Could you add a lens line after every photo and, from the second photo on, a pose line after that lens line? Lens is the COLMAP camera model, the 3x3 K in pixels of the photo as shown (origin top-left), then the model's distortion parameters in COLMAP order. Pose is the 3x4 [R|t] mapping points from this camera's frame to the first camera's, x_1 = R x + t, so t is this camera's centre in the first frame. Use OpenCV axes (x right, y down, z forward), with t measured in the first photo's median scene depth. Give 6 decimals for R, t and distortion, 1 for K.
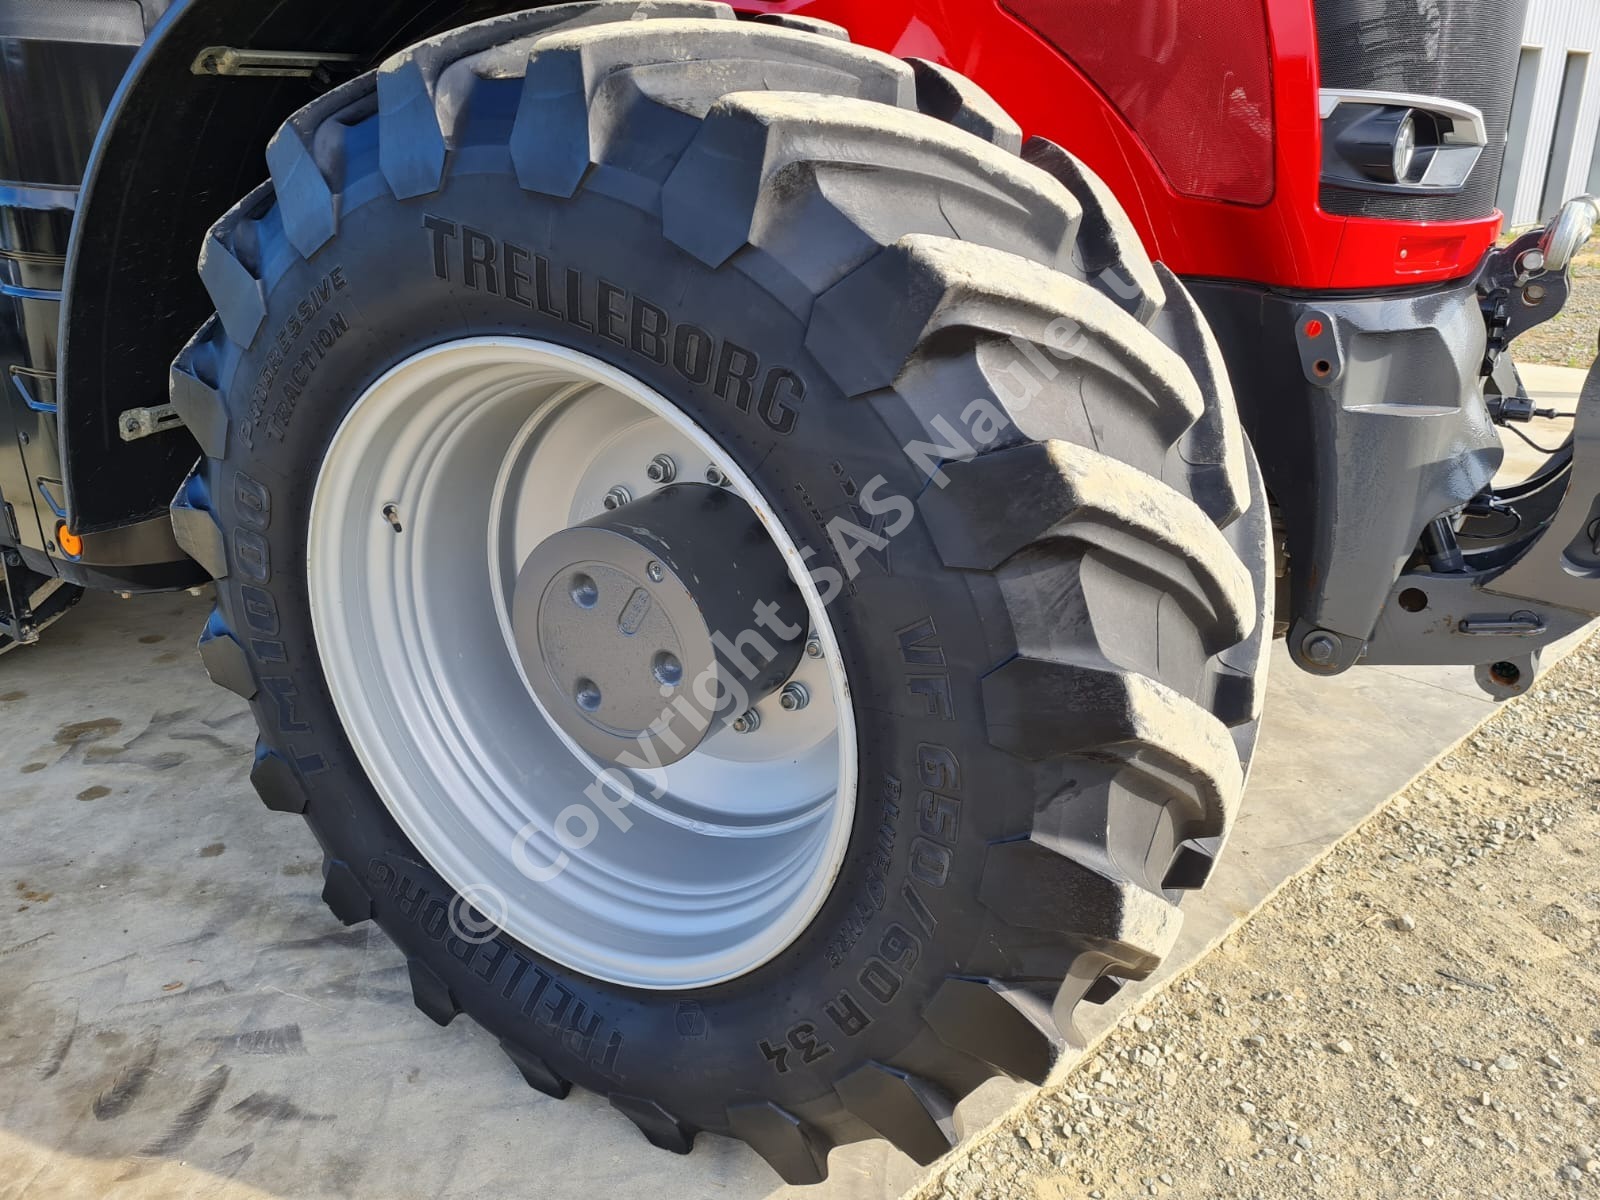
lens RADIAL K [[1191.6, 0, 776.8], [0, 1191.6, 598.6], [0, 0, 1]] dist [0.064217, -0.054833]
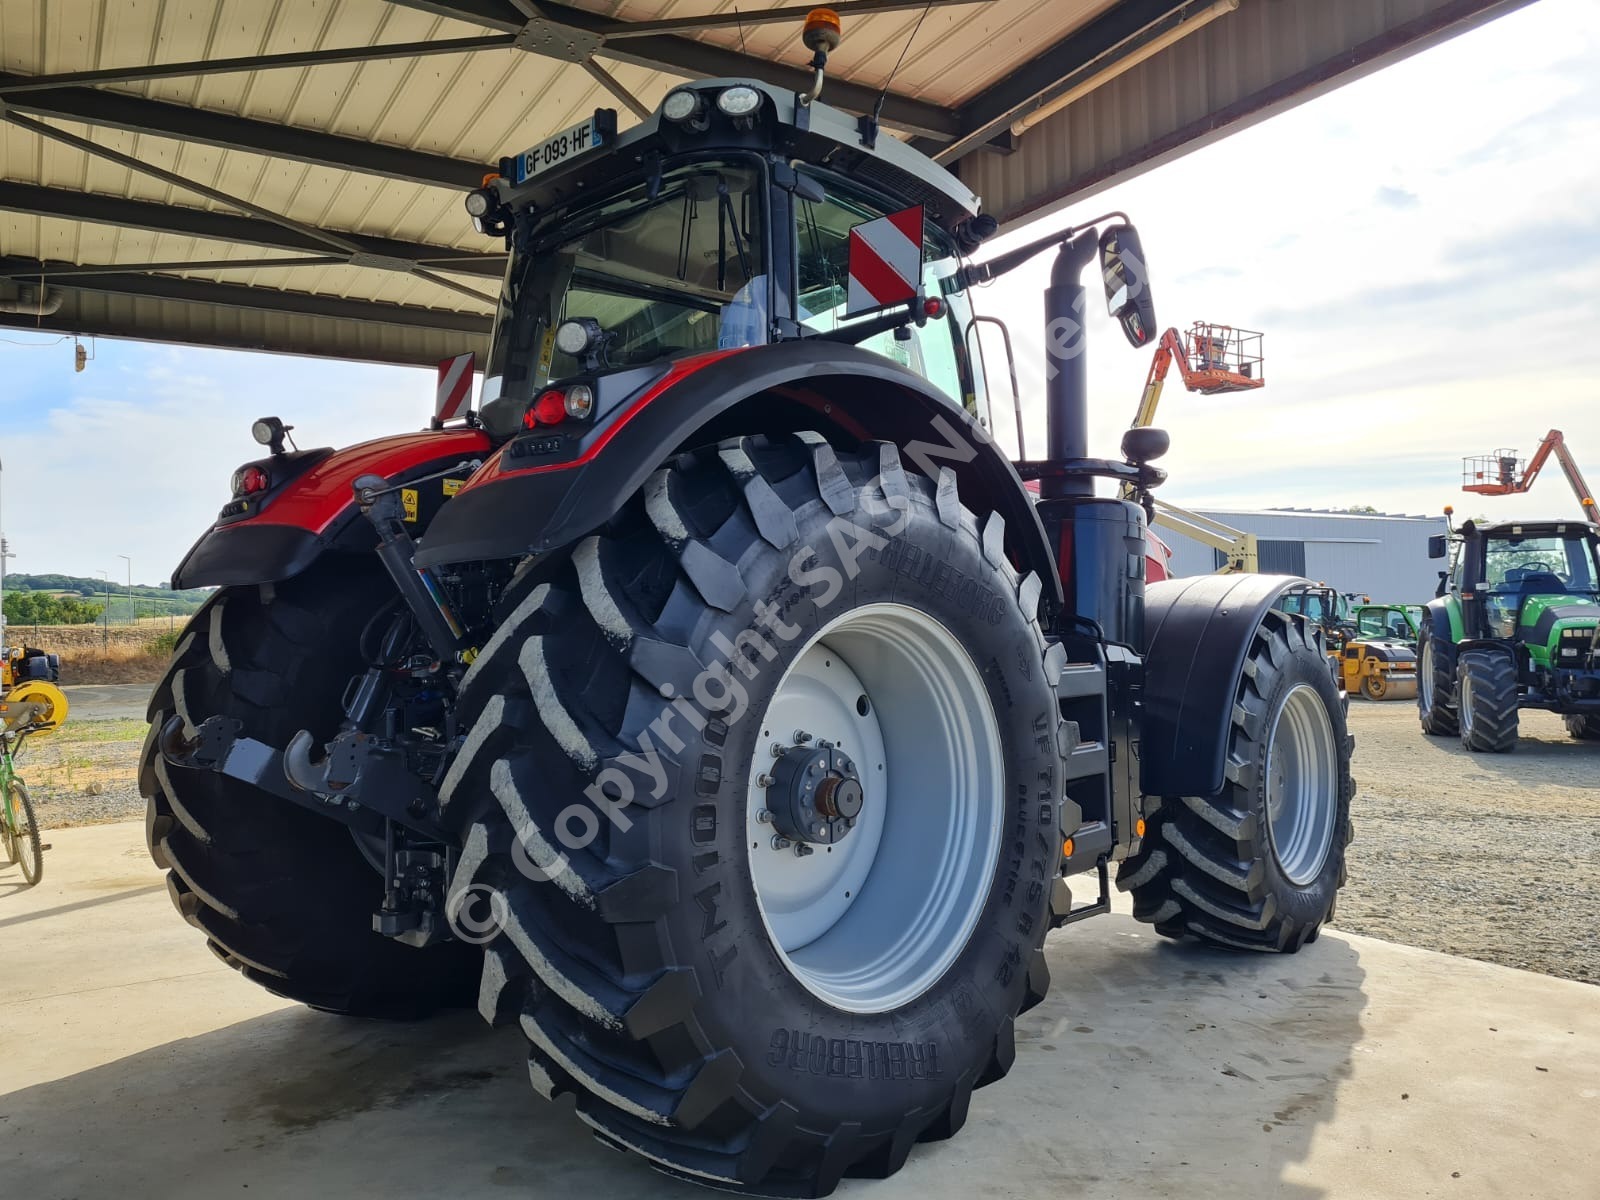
lens RADIAL K [[1191.6, 0, 776.8], [0, 1191.6, 598.6], [0, 0, 1]] dist [0.064217, -0.054833]
pose [[0.195025, 0.047988, 0.979624, -3.344324], [0.359182, 0.925922, -0.116864, -0.480471], [-0.912663, 0.374654, 0.163342, 1.377734]]
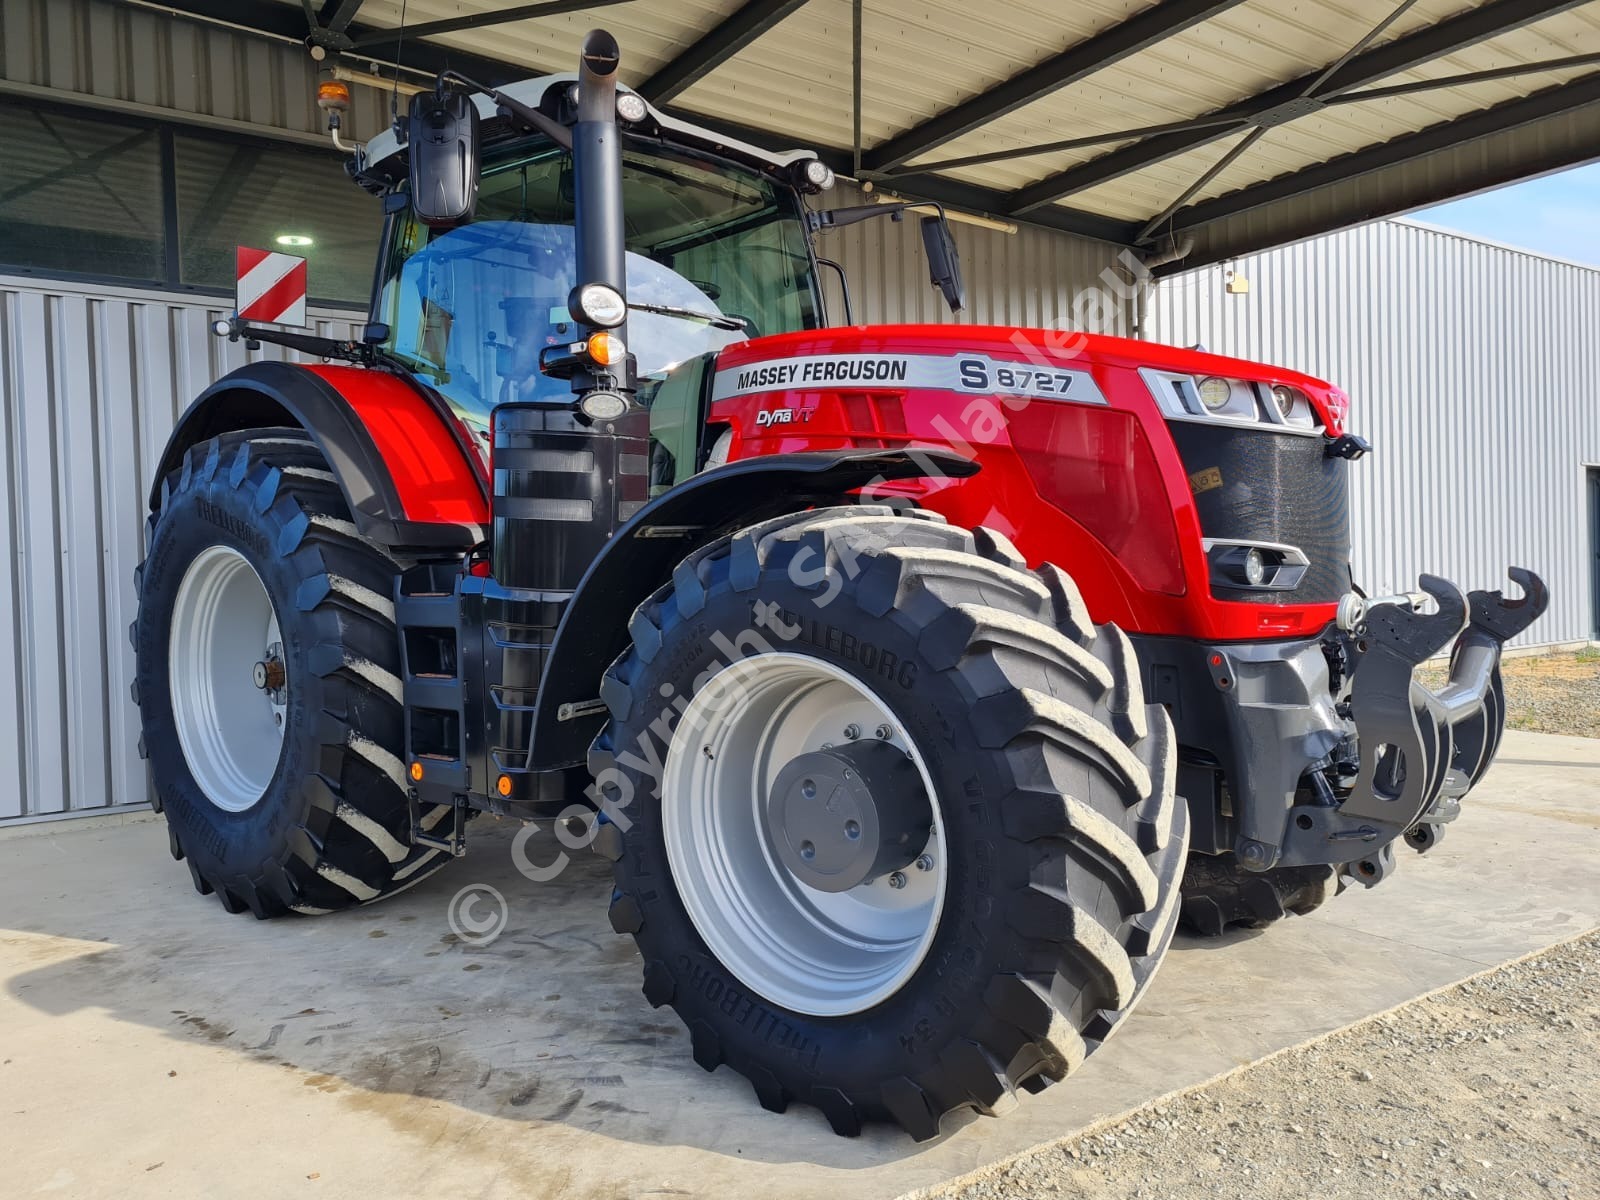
lens RADIAL K [[1191.6, 0, 776.8], [0, 1191.6, 598.6], [0, 0, 1]] dist [0.064217, -0.054833]
pose [[0.987907, -0.001483, -0.155044, 0.071495], [-0.048020, 0.947863, -0.315040, 0.273019], [0.147427, 0.318675, 0.936329, -0.770650]]
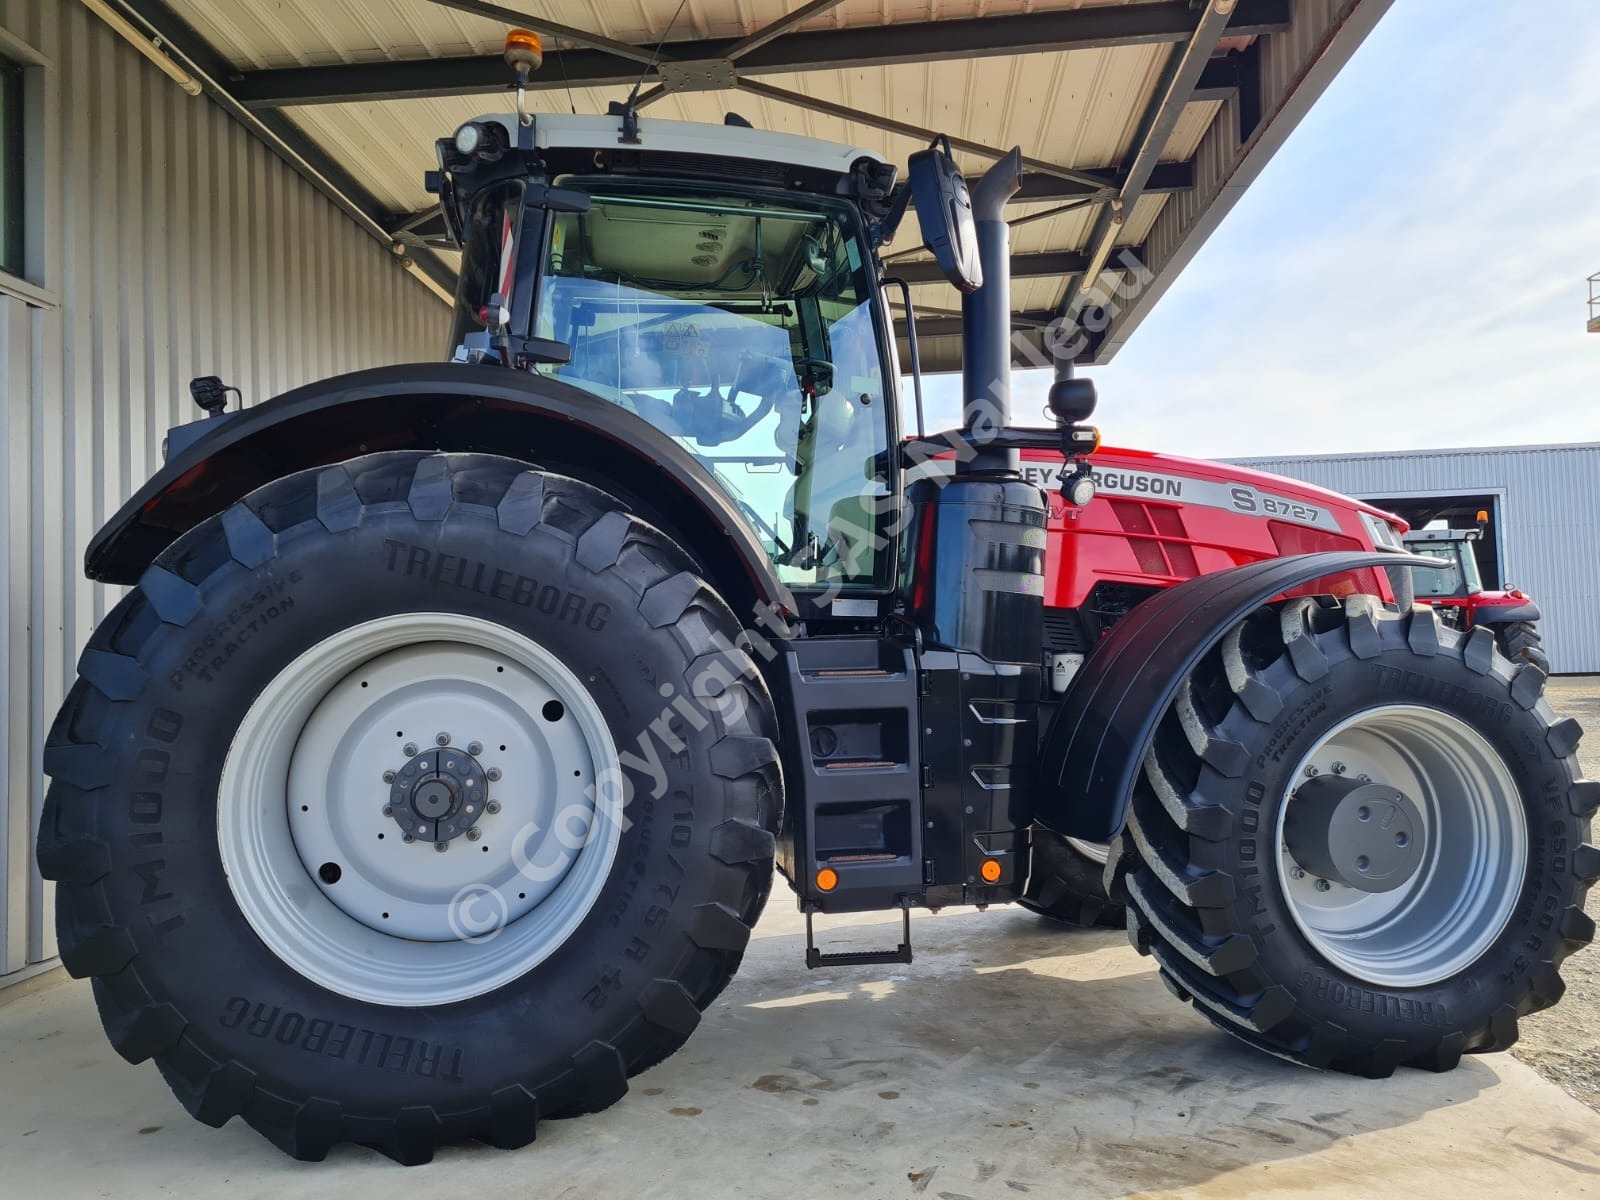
lens RADIAL K [[1191.6, 0, 776.8], [0, 1191.6, 598.6], [0, 0, 1]] dist [0.064217, -0.054833]
pose [[0.745863, 0.028219, 0.665502, -2.394350], [0.239992, 0.920617, -0.308008, 0.052426], [-0.621364, 0.389446, 0.679881, -0.072171]]
